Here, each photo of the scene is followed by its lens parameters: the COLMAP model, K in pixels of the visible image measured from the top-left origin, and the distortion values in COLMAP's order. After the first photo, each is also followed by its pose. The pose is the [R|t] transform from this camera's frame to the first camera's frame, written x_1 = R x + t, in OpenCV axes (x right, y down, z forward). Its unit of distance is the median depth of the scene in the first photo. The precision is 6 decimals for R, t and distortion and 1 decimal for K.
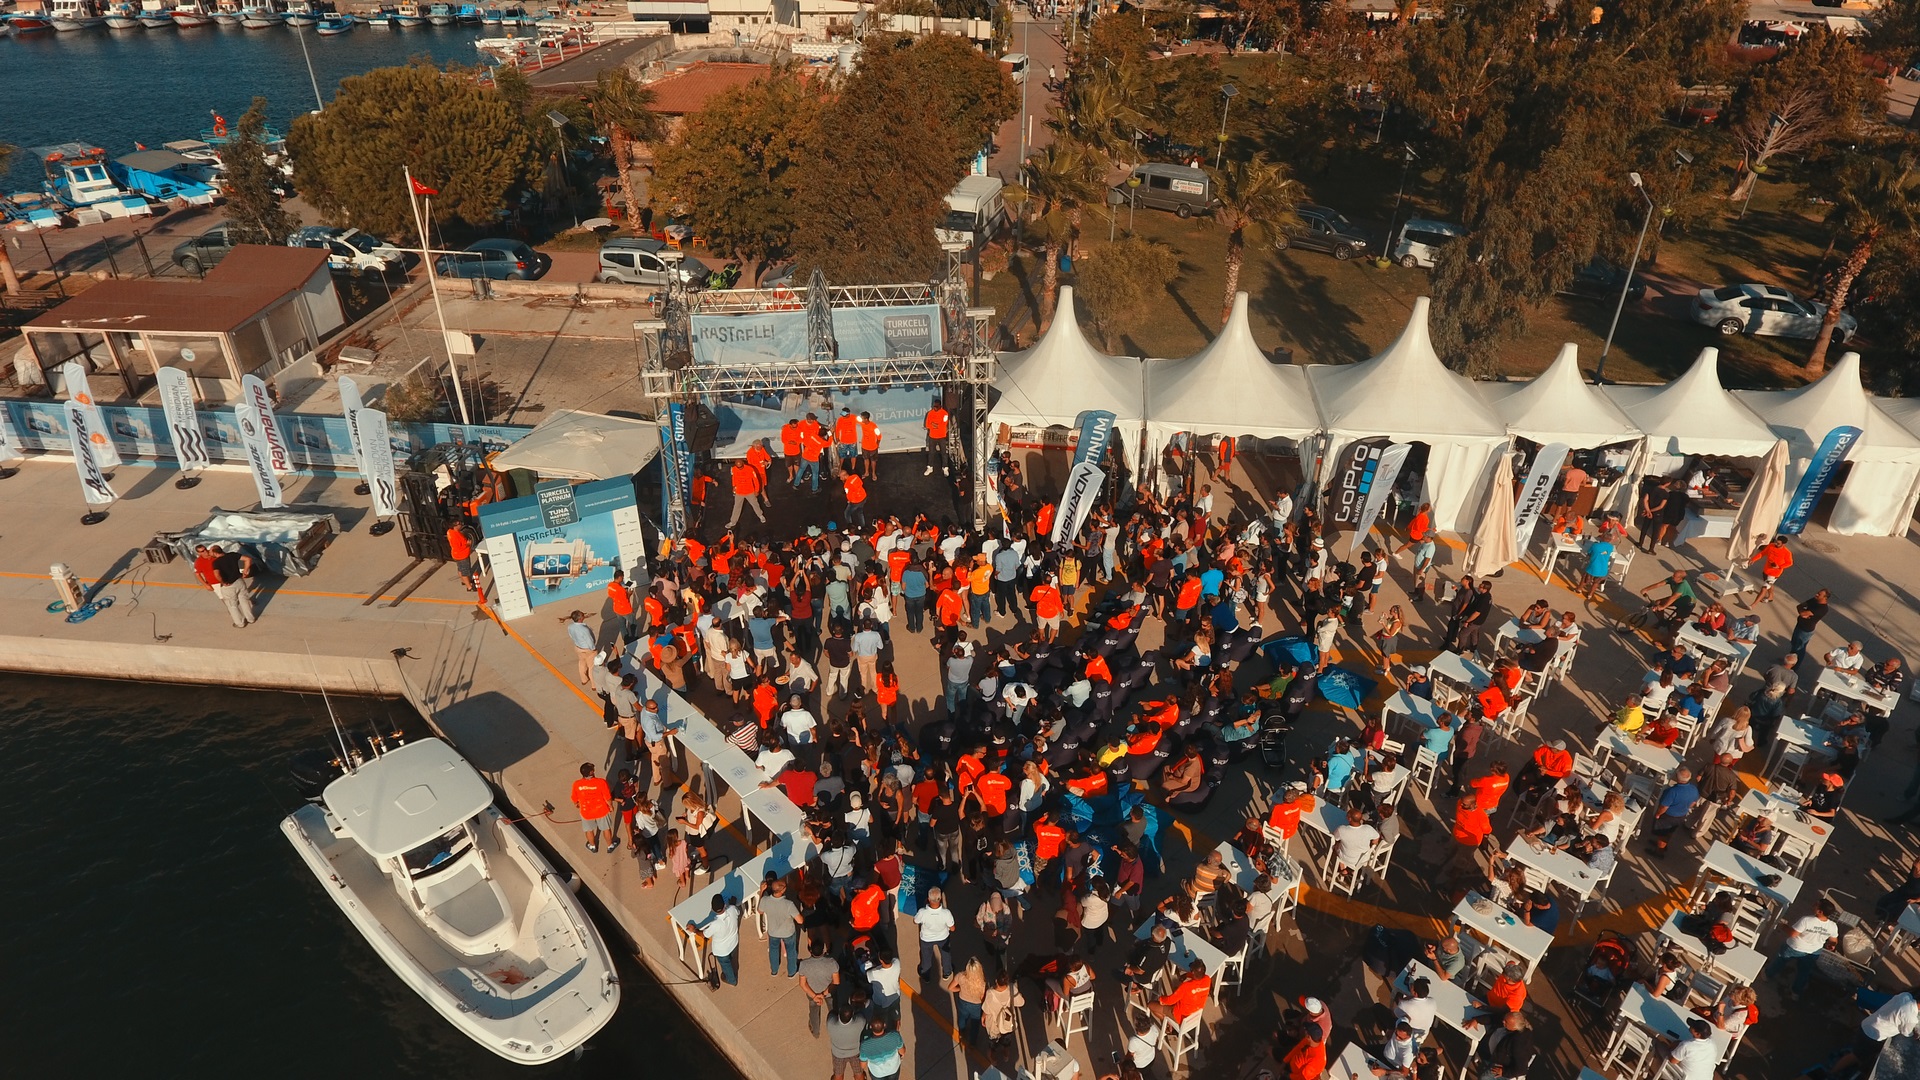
lens RADIAL K [[1156.4, 0, 960.0], [0, 1156.4, 540.0], [0, 0, 1]] dist [-0.000743, -0.000861]
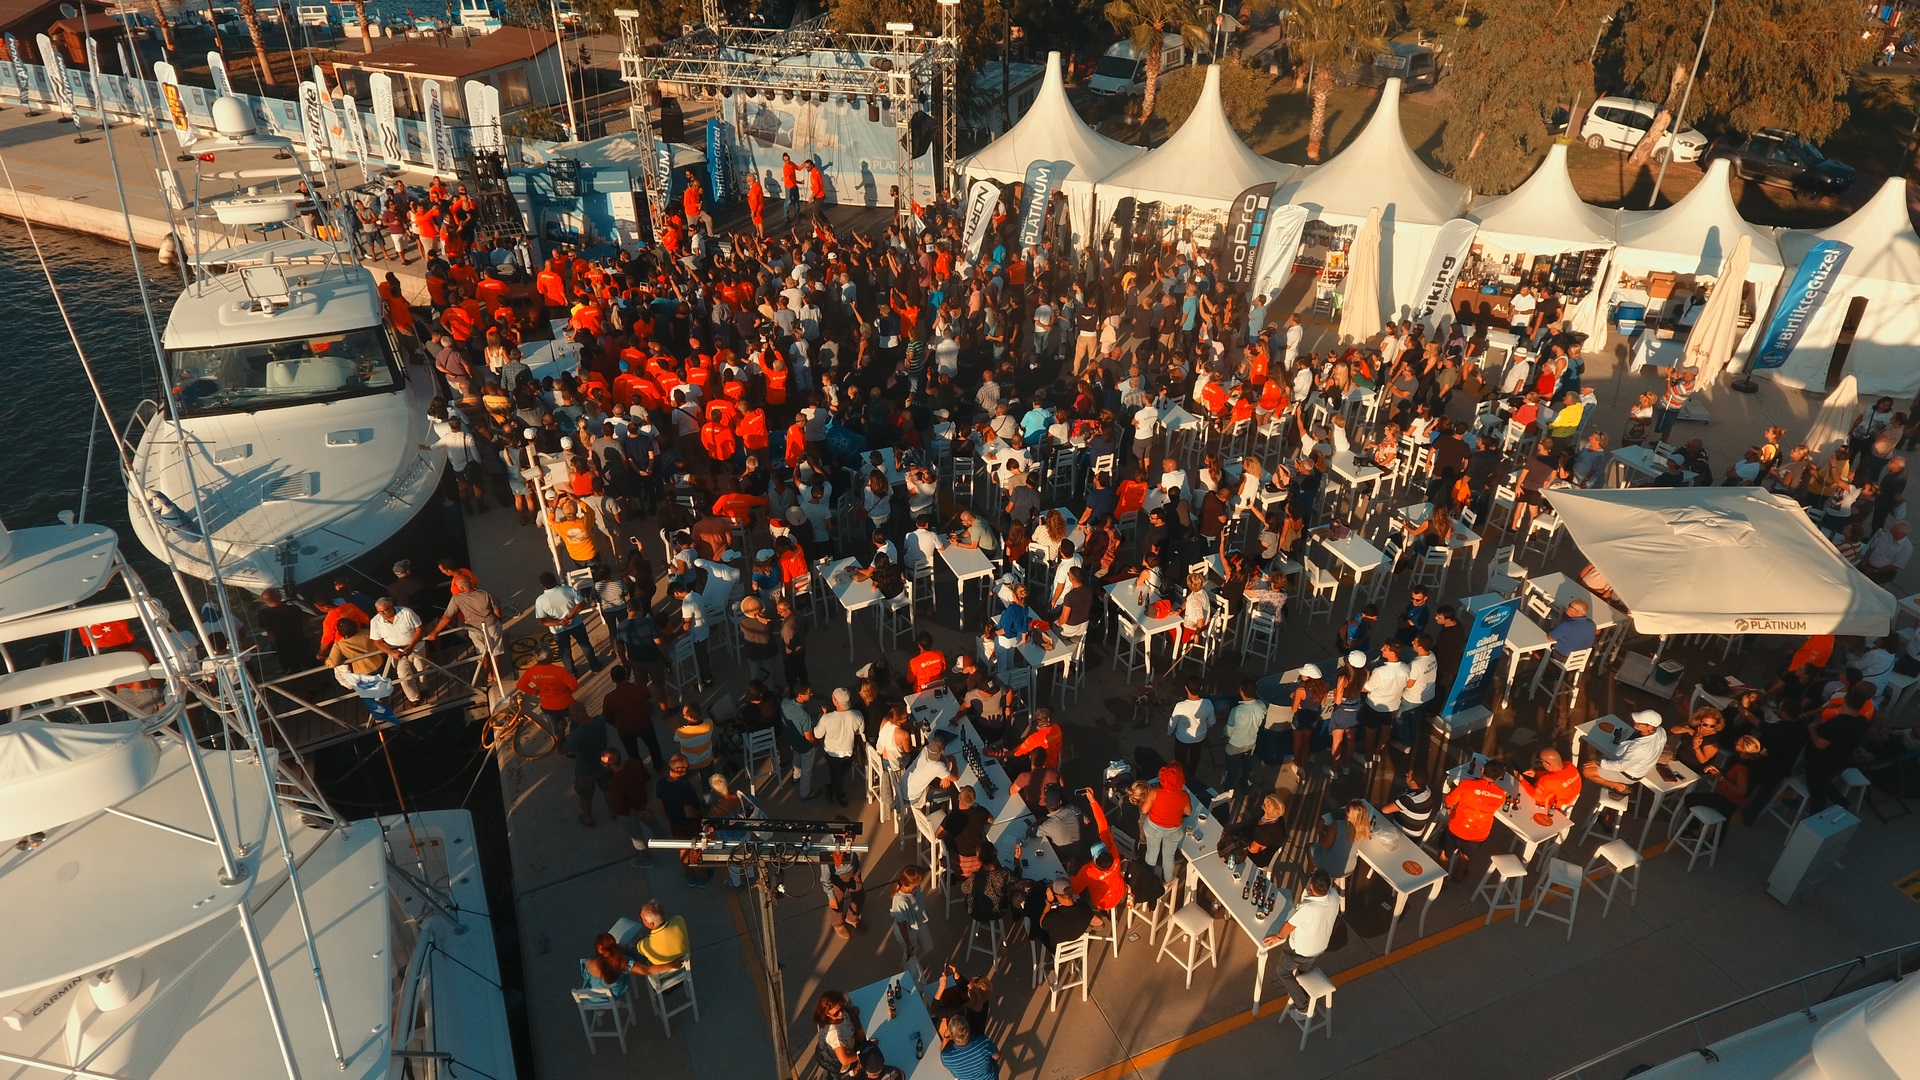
lens RADIAL K [[1156.4, 0, 960.0], [0, 1156.4, 540.0], [0, 0, 1]] dist [-0.000743, -0.000861]
pose [[0.934457, 0.192847, -0.299332, 0.430304], [-0.189060, 0.981073, 0.041854, 0.194144], [0.301737, 0.017481, 0.953231, -0.013404]]
